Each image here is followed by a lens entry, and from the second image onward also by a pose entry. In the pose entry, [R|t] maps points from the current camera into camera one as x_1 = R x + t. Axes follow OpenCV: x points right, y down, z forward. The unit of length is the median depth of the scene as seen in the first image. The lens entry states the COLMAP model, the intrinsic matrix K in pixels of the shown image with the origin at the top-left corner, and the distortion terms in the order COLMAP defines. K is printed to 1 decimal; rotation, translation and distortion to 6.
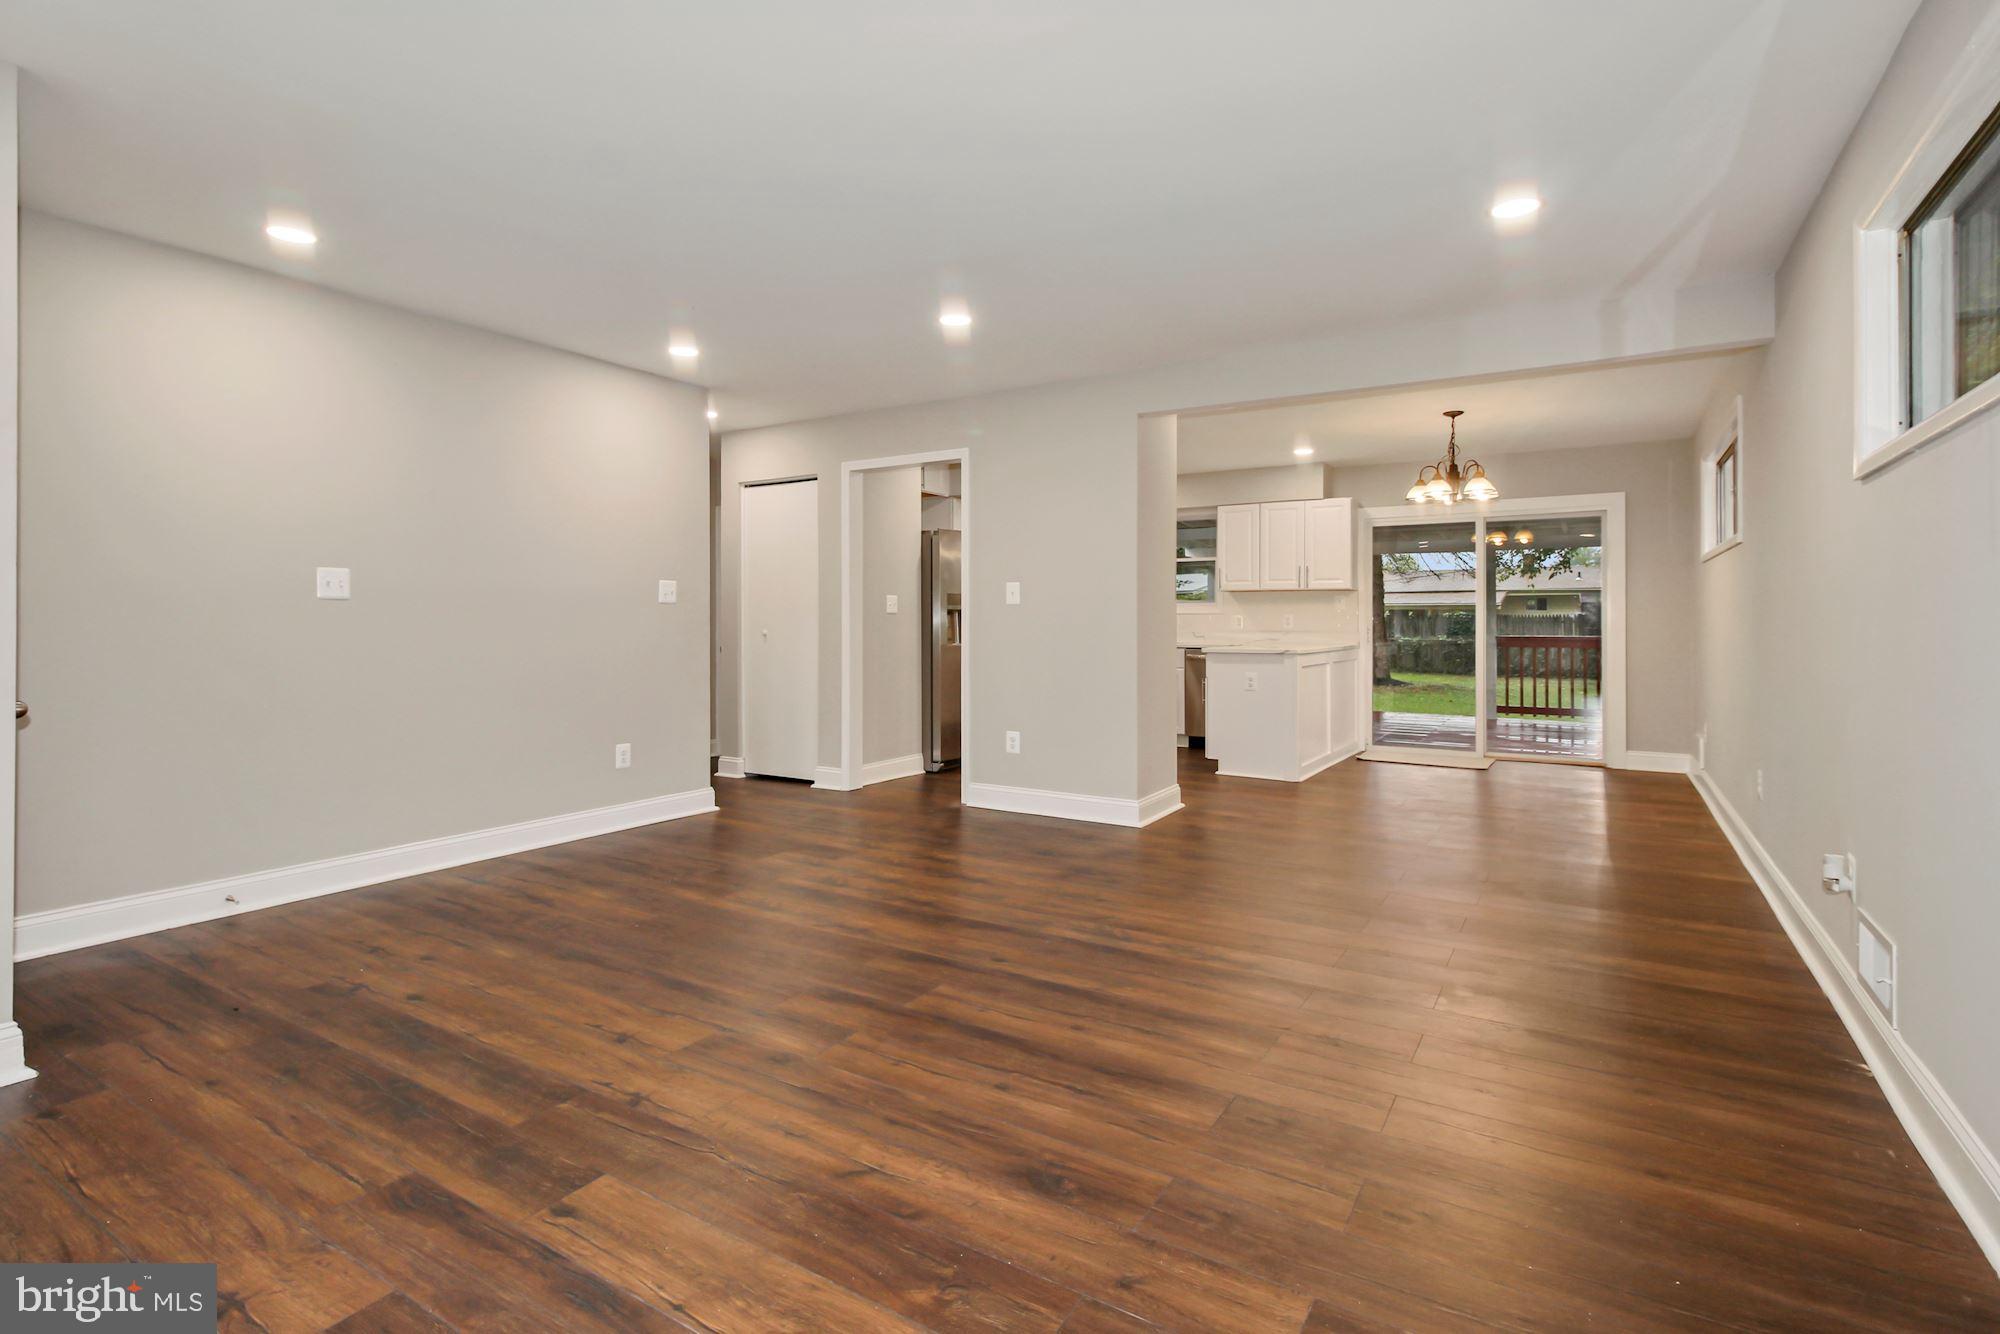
lens RADIAL K [[941.4, 0, 994.1], [0, 941.4, 632.3], [0, 0, 1]] dist [-0.004266, 0.000412]
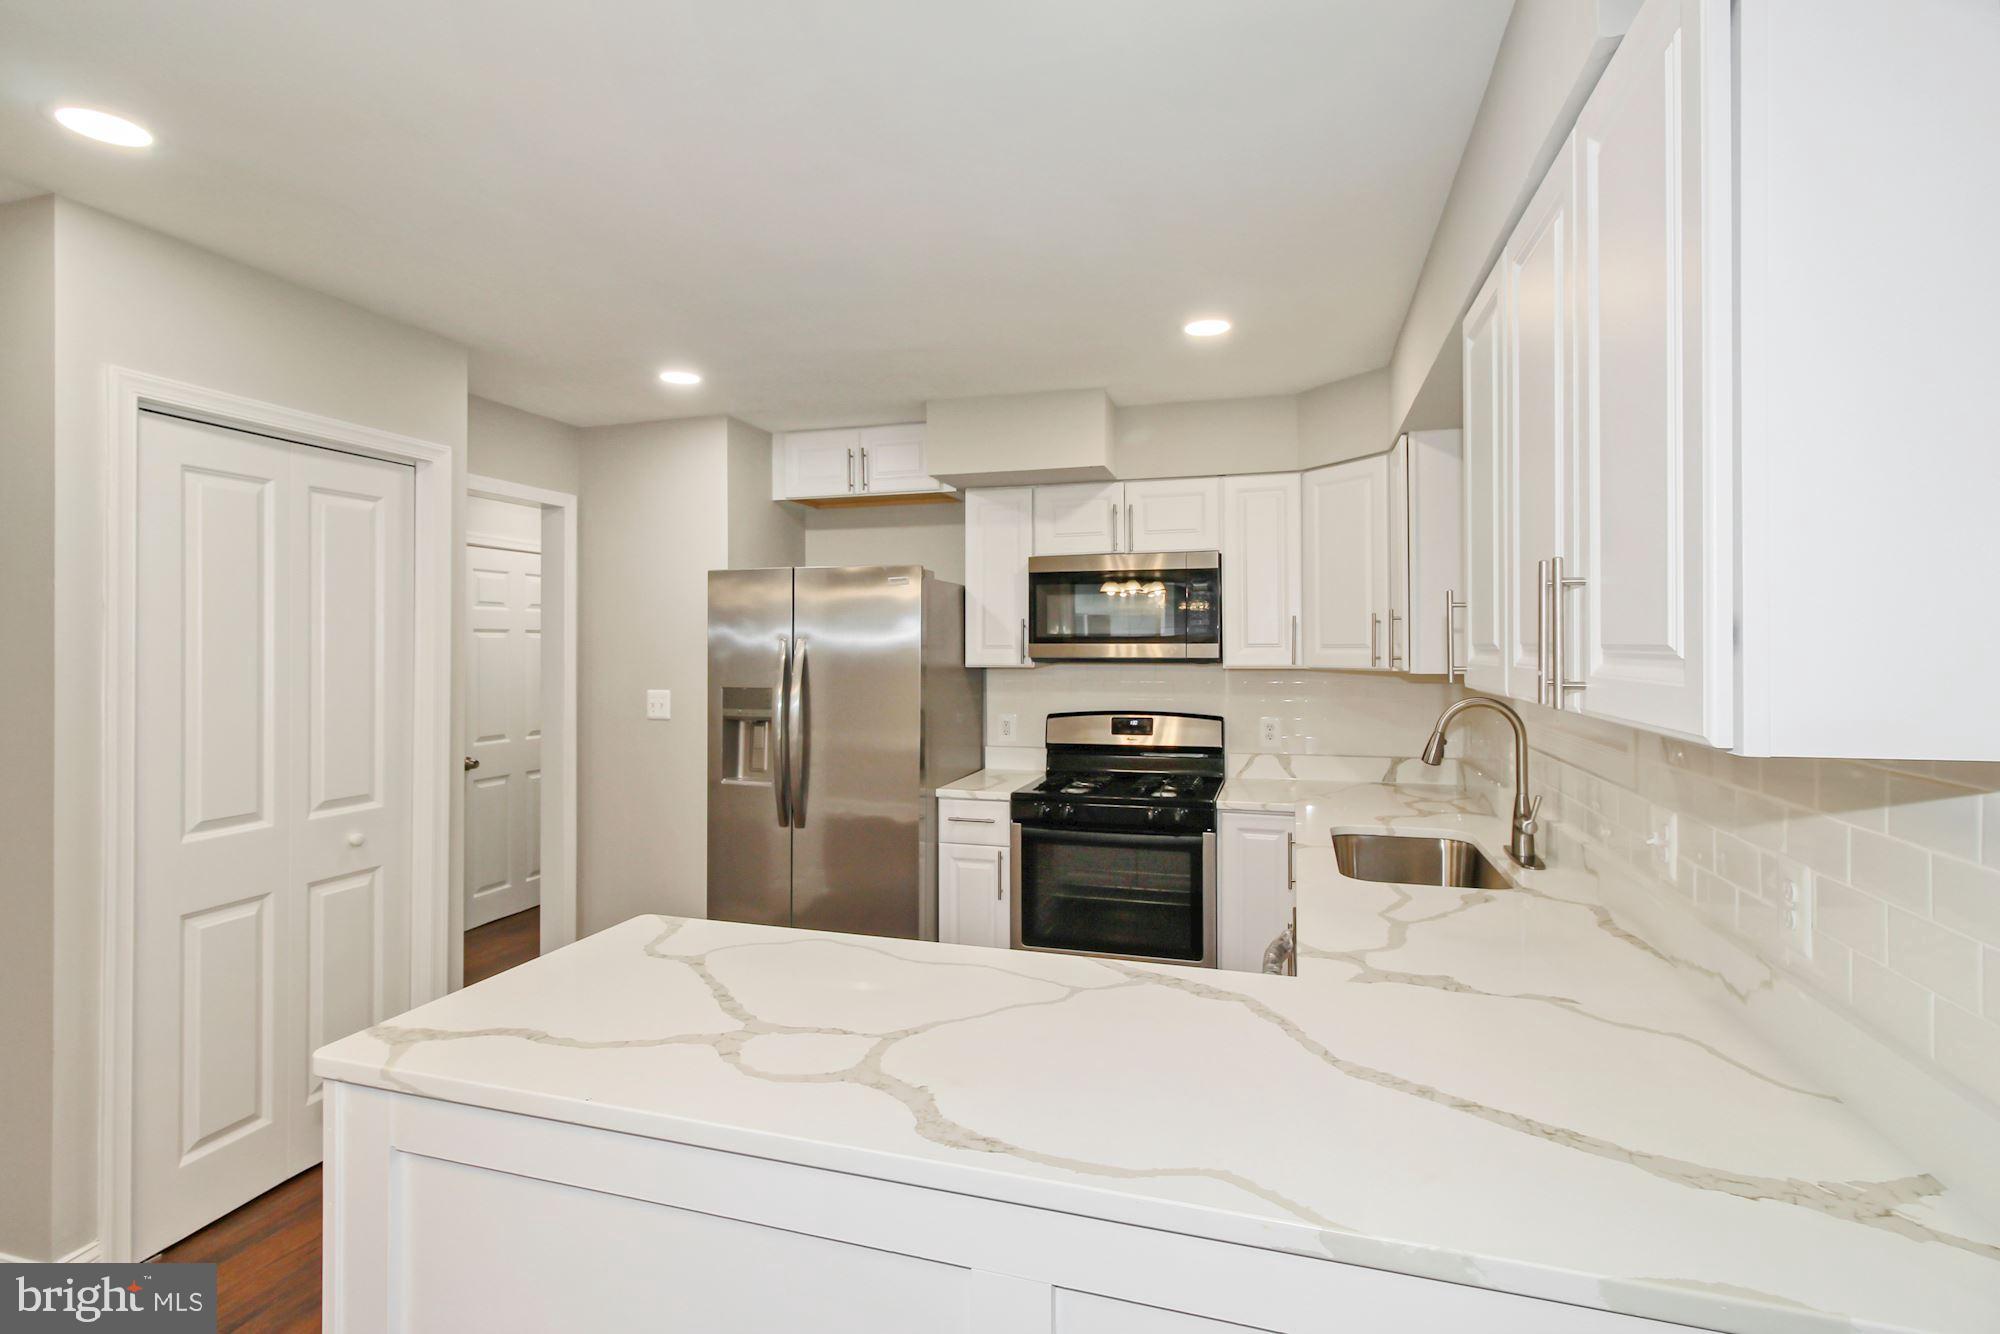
lens RADIAL K [[925.7, 0, 994.8], [0, 925.7, 629.3], [0, 0, 1]] dist [0.002159, 0.000525]
pose [[0.273163, -0.020593, -0.961747, 0.444917], [-0.006684, 0.999706, -0.023304, -0.055148], [0.961945, 0.012794, 0.272945, 0.873094]]
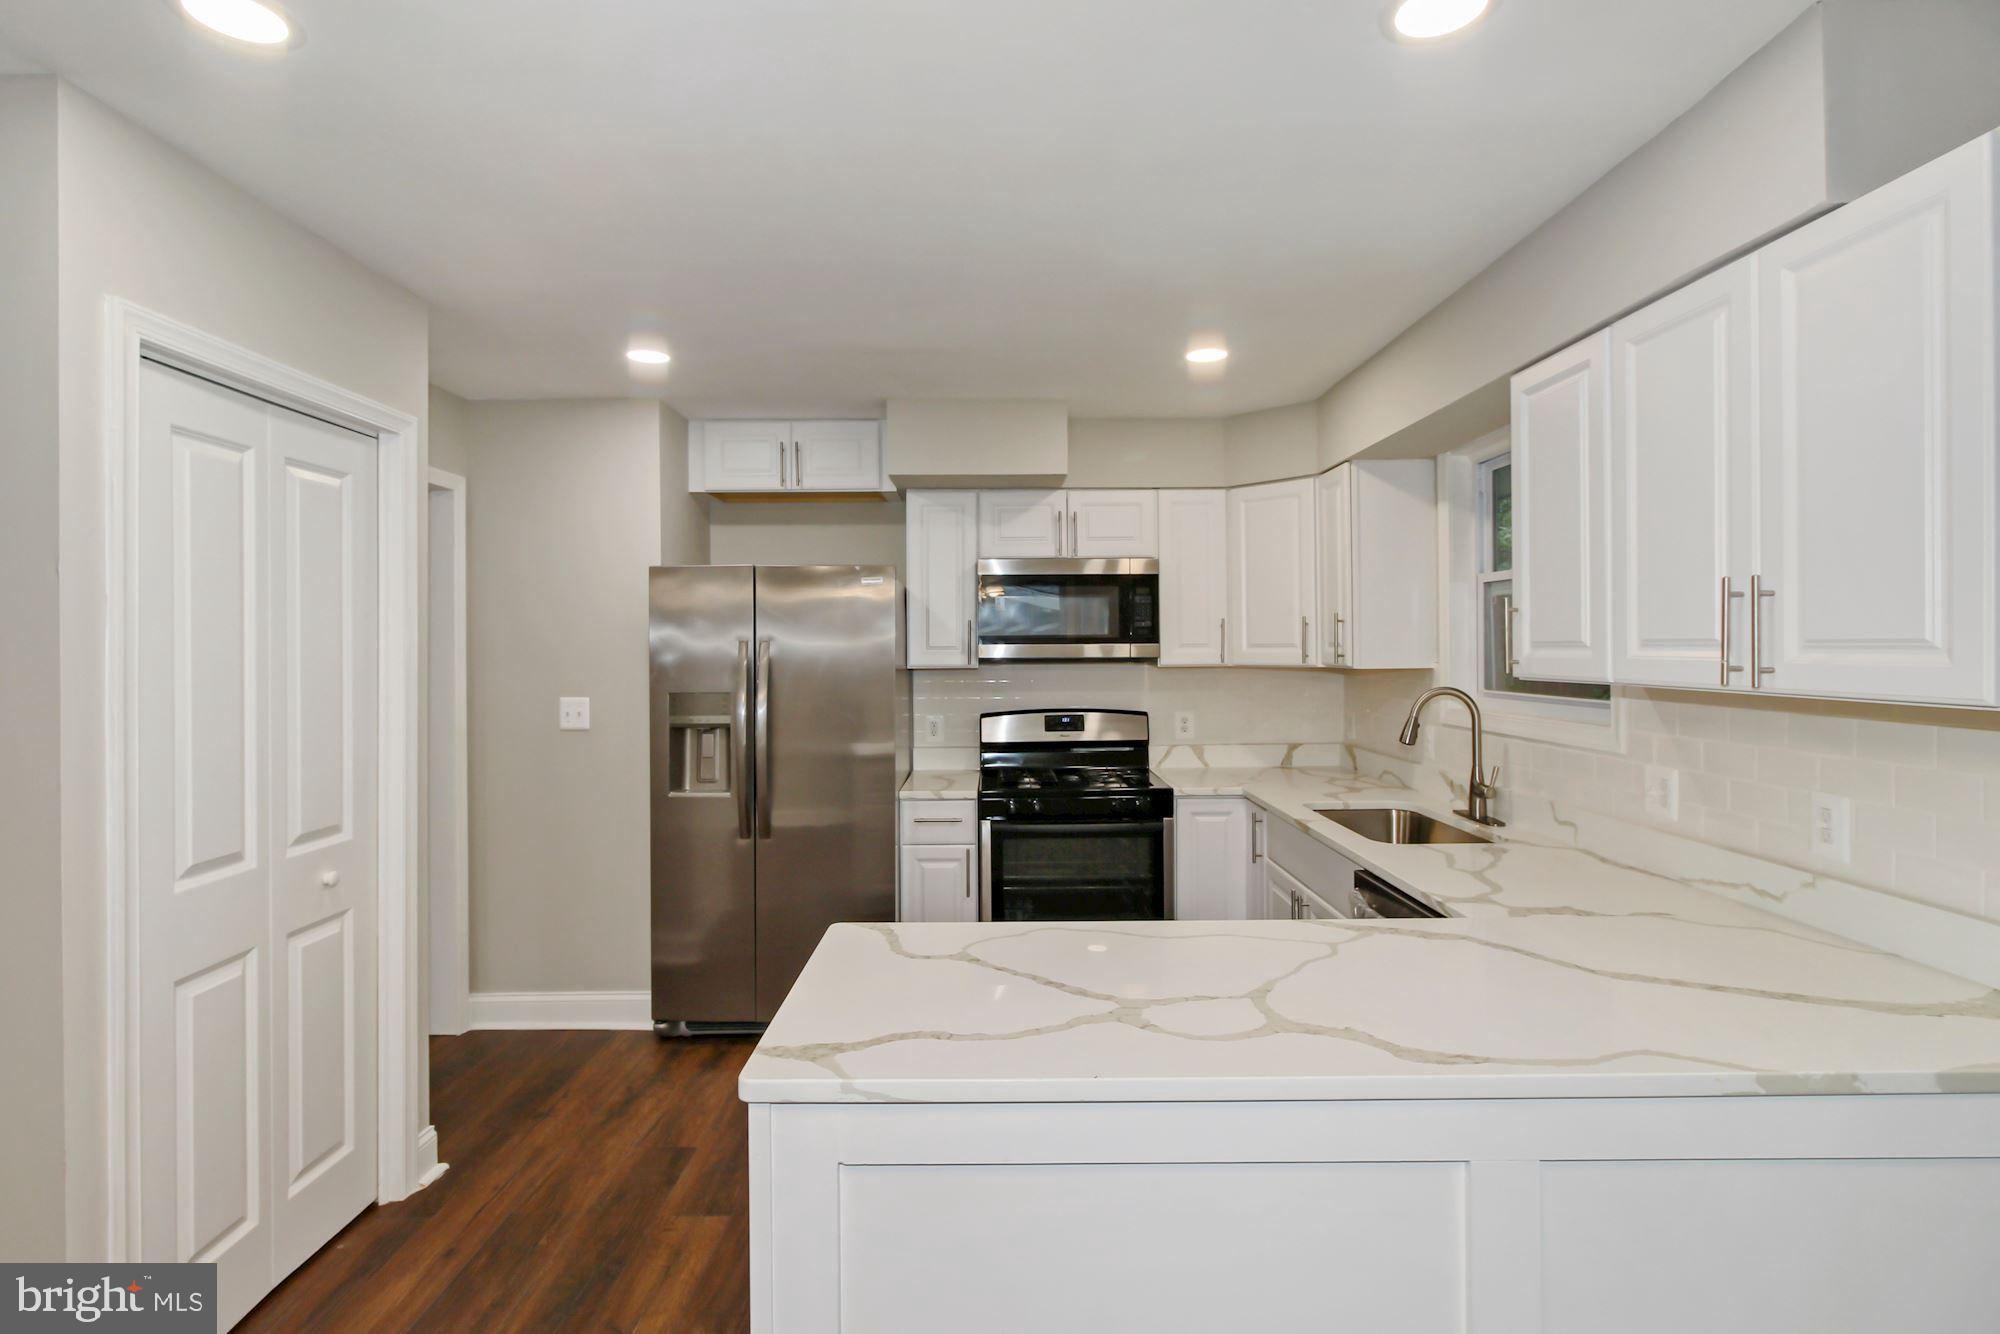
lens RADIAL K [[941.4, 0, 994.1], [0, 941.4, 632.3], [0, 0, 1]] dist [-0.004266, 0.000412]
pose [[0.543012, -0.020041, -0.839486, 0.409238], [0.000050, 0.999716, -0.023834, -0.053674], [0.839725, 0.012900, 0.542859, 0.756941]]
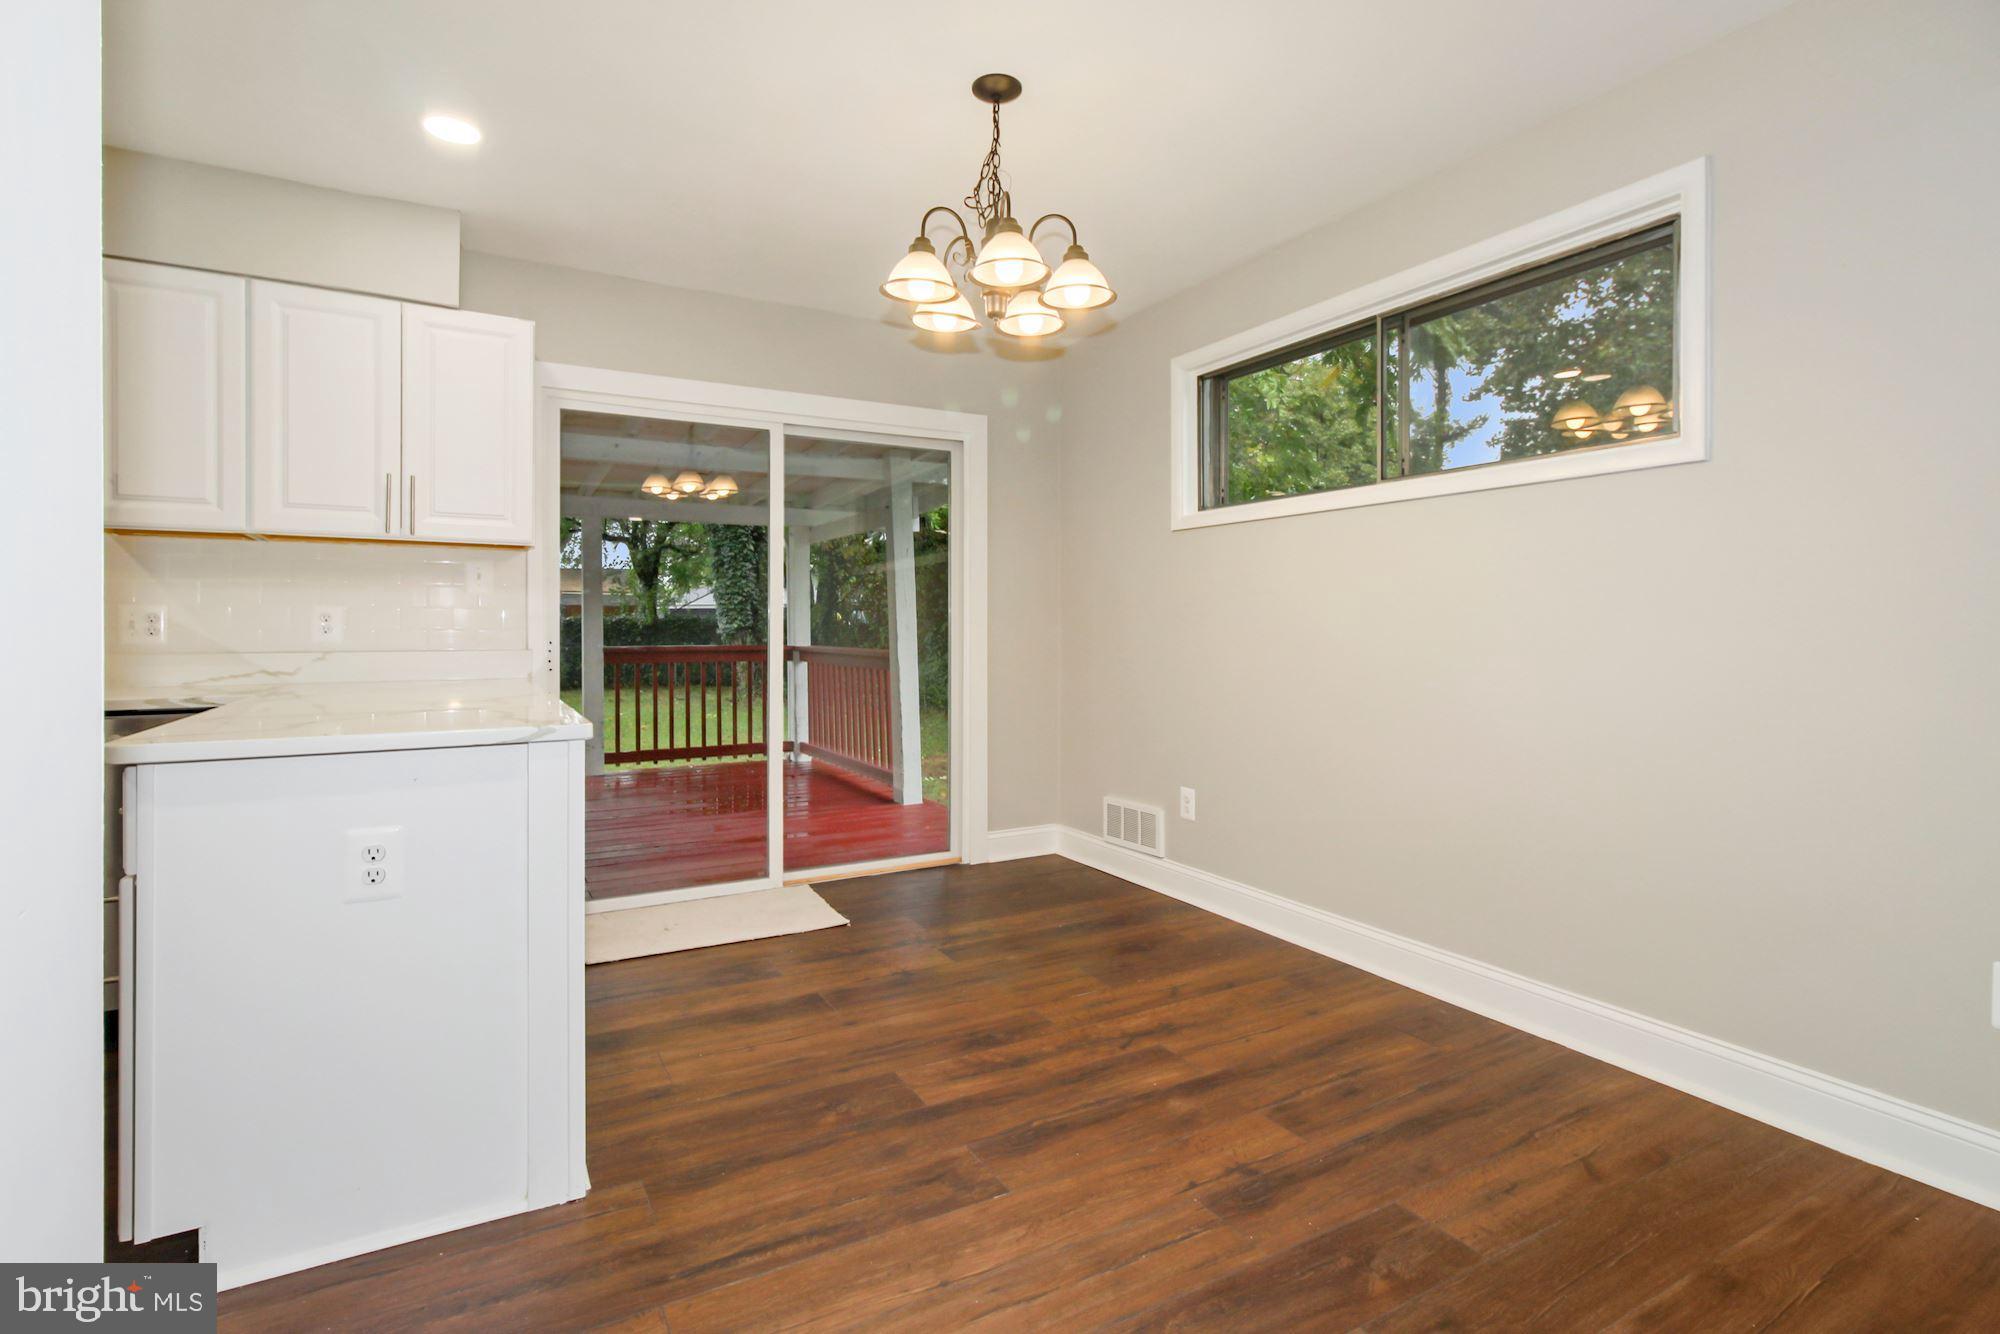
lens RADIAL K [[958.6, 0, 998.0], [0, 958.6, 628.7], [0, 0, 1]] dist [0.031393, 0.000276]
pose [[0.474243, -0.003437, 0.880387, 0.101839], [0.010333, 0.999945, -0.001663, -0.006668], [-0.880333, 0.009886, 0.474253, 0.609270]]
